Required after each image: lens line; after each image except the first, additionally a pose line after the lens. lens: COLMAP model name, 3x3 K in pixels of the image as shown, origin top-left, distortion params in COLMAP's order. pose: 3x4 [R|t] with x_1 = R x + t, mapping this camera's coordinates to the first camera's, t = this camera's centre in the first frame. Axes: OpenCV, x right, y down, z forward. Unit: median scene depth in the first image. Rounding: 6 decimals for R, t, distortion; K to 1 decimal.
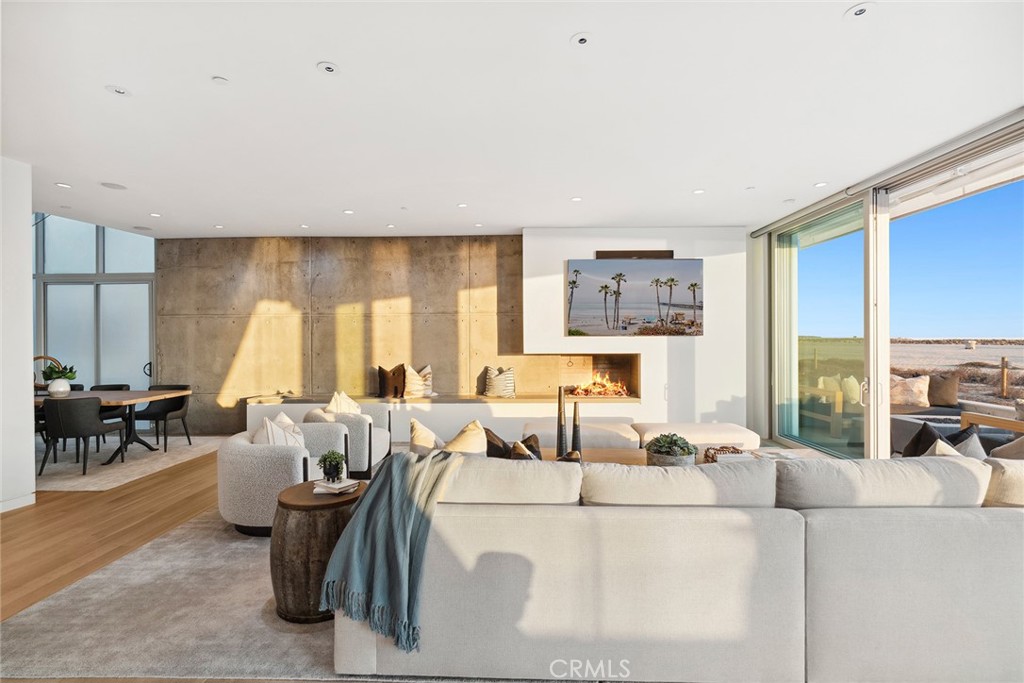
lens RADIAL K [[468.2, 0, 521.0], [0, 468.2, 338.7], [0, 0, 1]] dist [-0.000567, -0.000052]
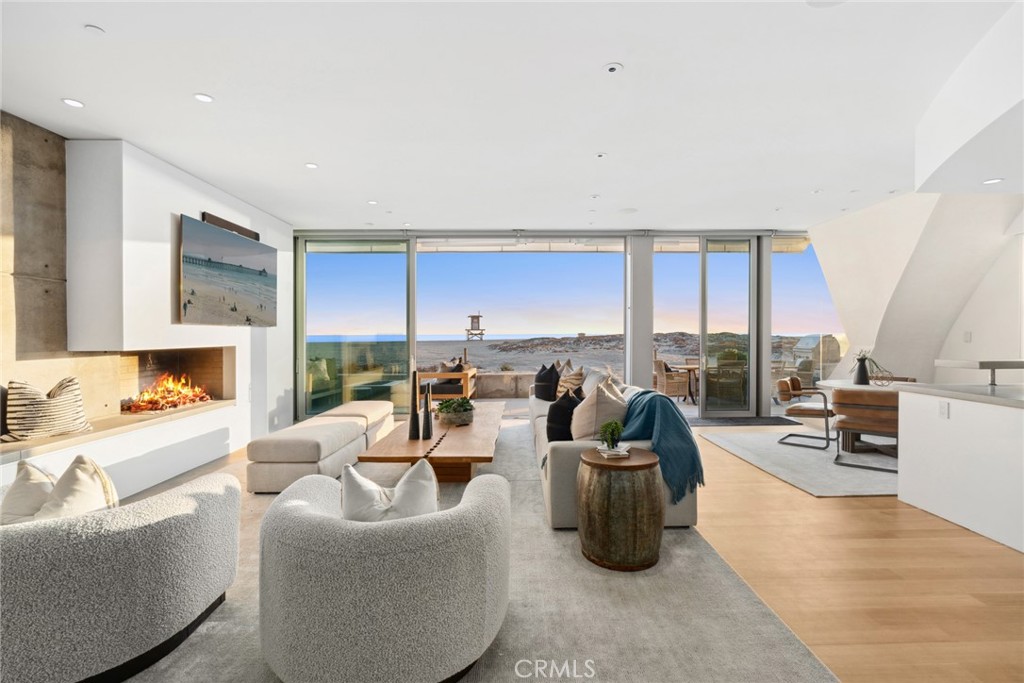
lens RADIAL K [[468.2, 0, 521.0], [0, 468.2, 338.7], [0, 0, 1]] dist [-0.000567, -0.000052]
pose [[-0.015628, -0.008532, 0.999841, -0.559514], [-0.011934, 0.999894, 0.008346, 0.003143], [-0.999807, -0.011802, -0.015728, 0.474078]]
